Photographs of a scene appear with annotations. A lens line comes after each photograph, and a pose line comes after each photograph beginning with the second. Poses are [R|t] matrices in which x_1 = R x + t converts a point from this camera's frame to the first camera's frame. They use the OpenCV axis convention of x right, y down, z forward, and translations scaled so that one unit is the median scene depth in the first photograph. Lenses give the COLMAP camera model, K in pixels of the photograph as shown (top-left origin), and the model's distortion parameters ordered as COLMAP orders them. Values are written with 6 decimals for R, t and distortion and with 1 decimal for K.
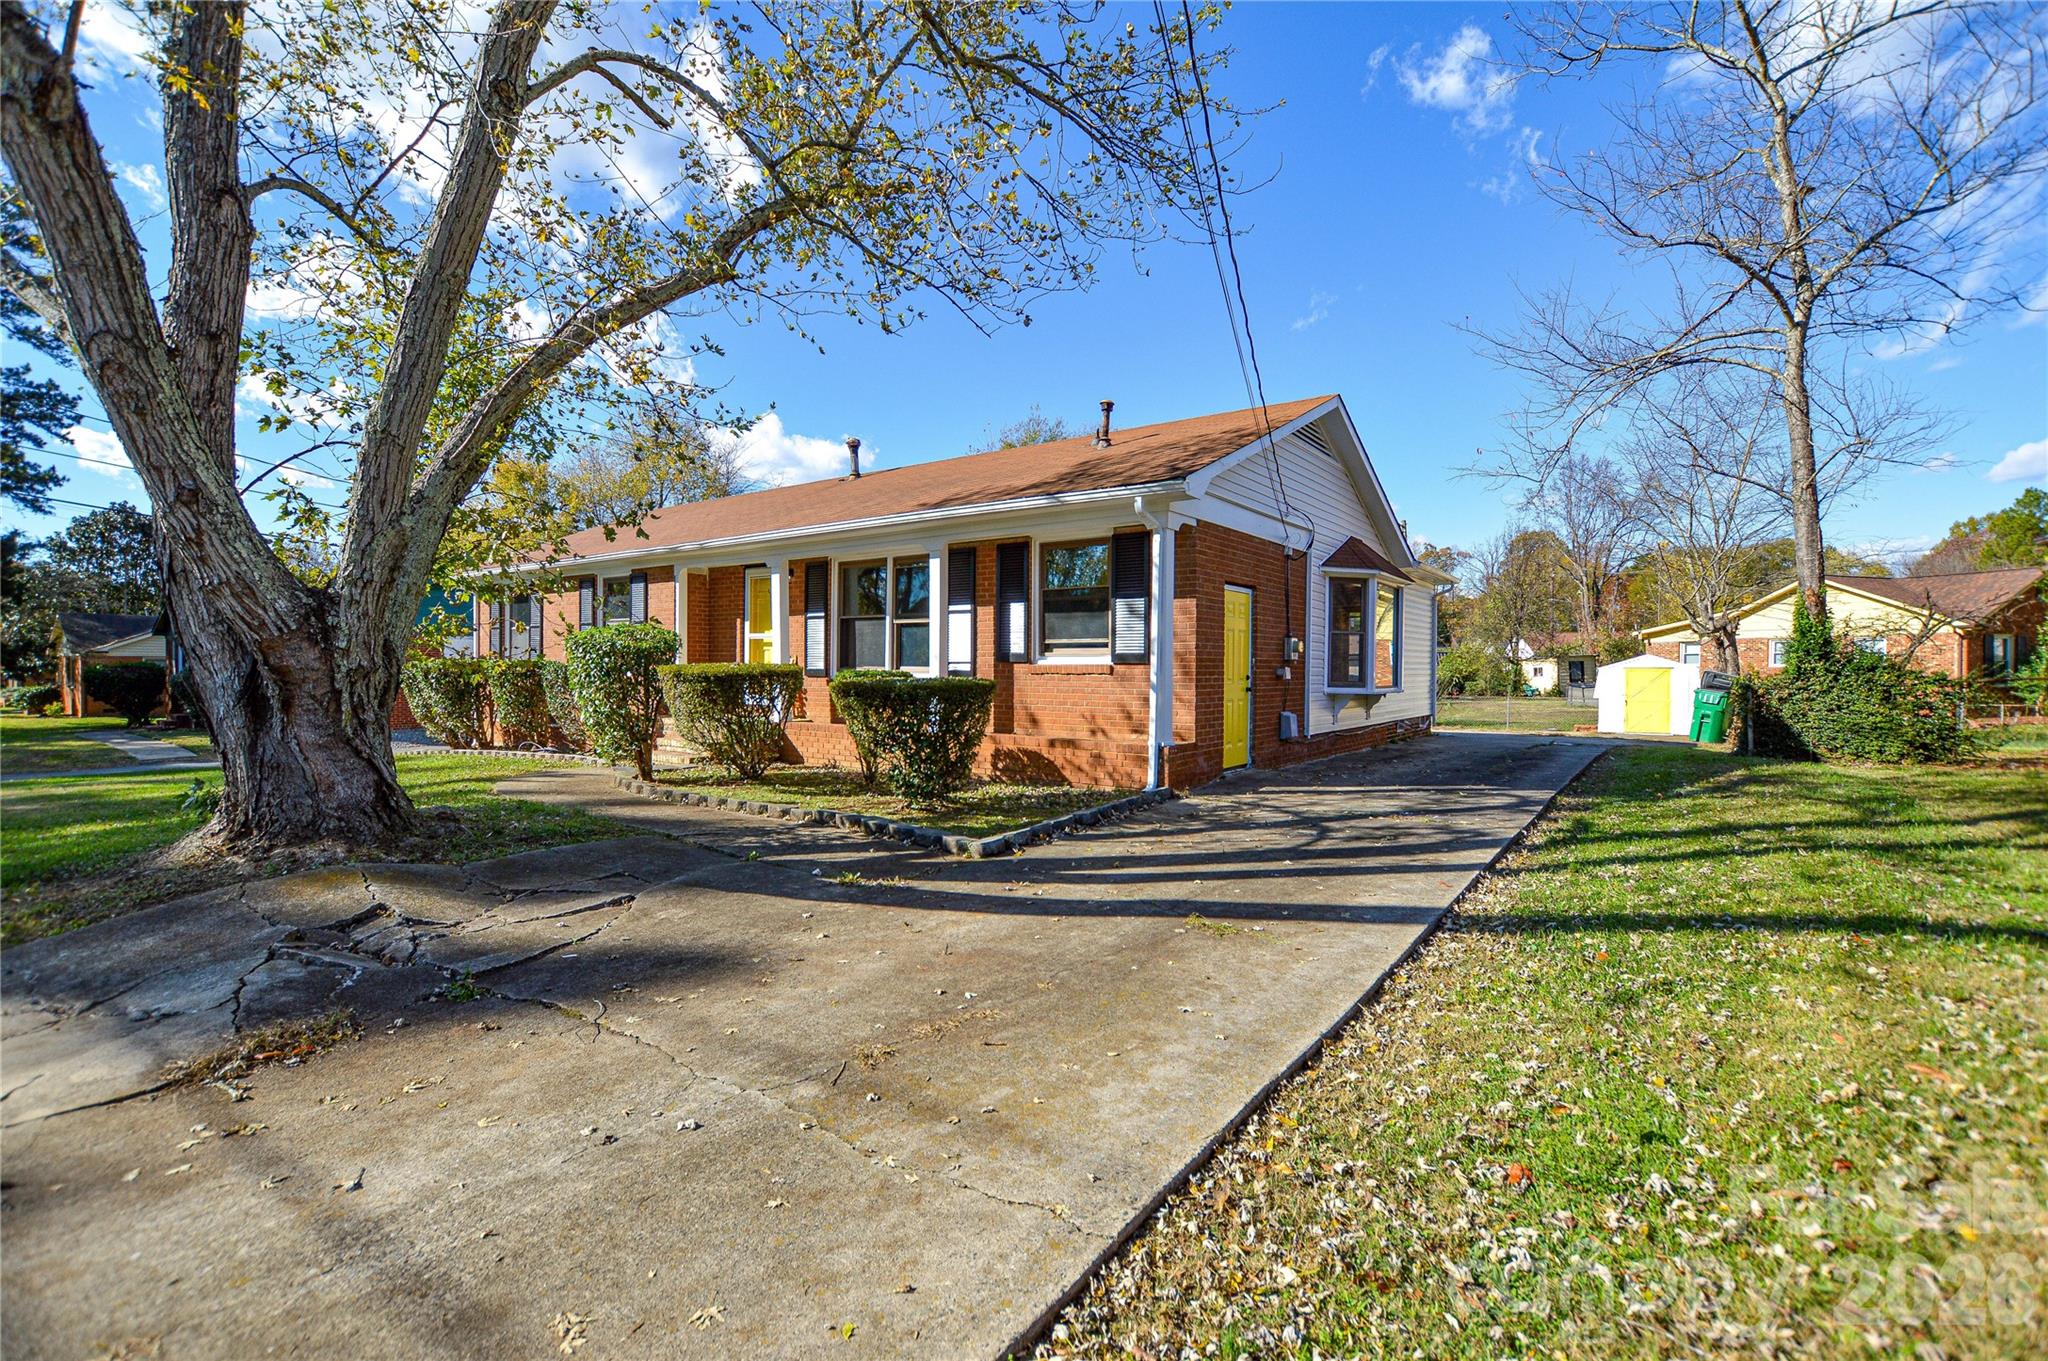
lens RADIAL K [[924.0, 0, 1026.9], [0, 924.0, 680.8], [0, 0, 1]] dist [-0.028029, 0.000645]
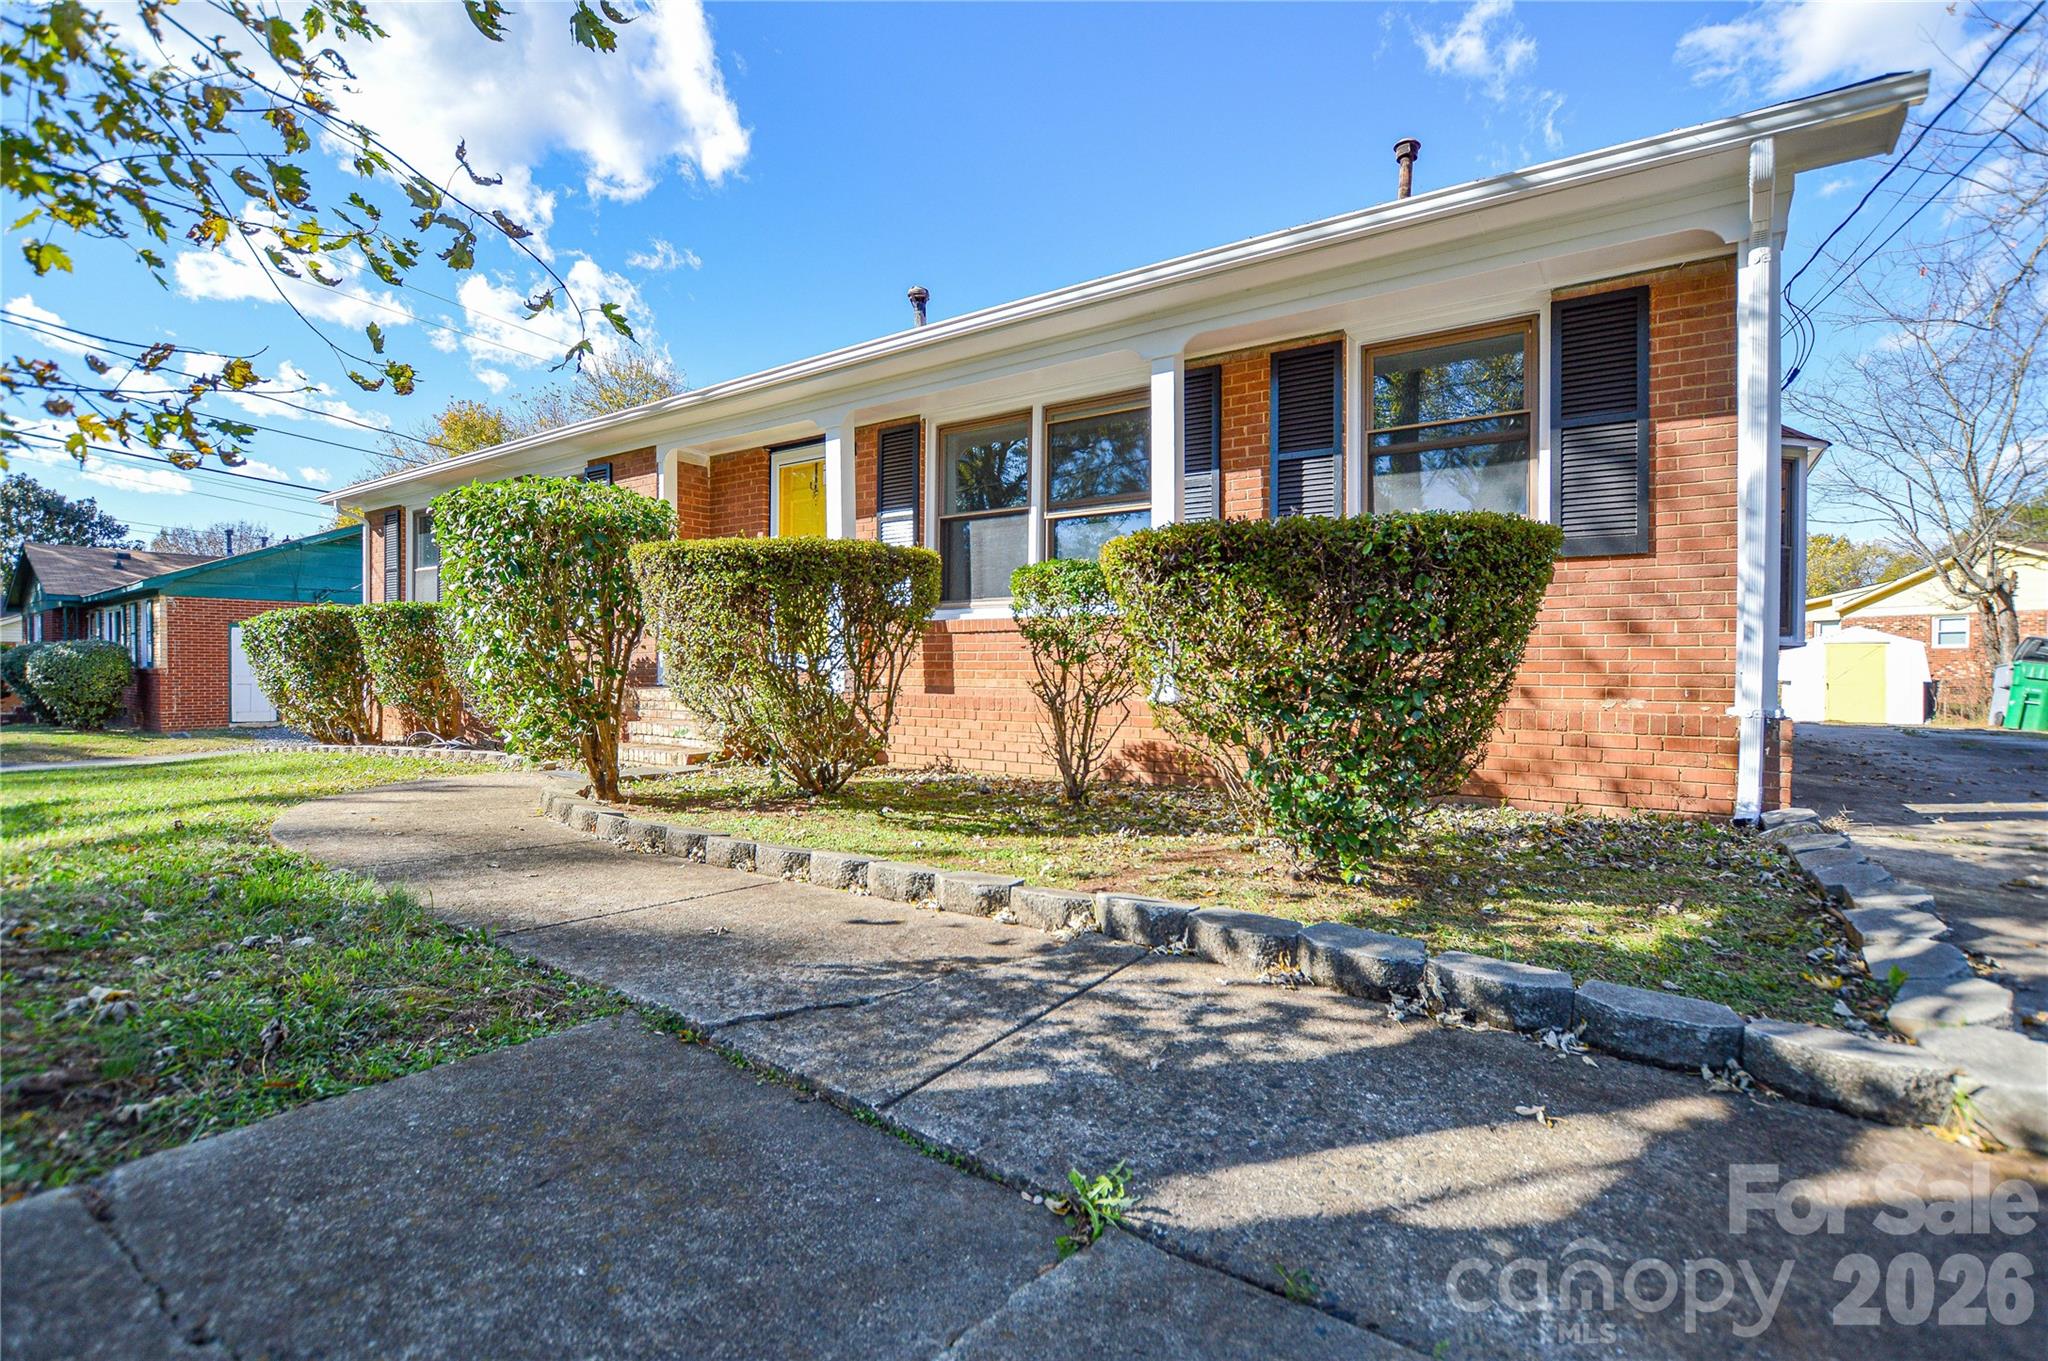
lens RADIAL K [[924.0, 0, 1026.9], [0, 924.0, 680.8], [0, 0, 1]] dist [-0.028029, 0.000645]
pose [[0.999634, -0.002455, 0.026924, -0.194699], [0.002479, 0.999997, -0.000887, 0.044368], [-0.026922, 0.000953, 0.999637, 0.483835]]
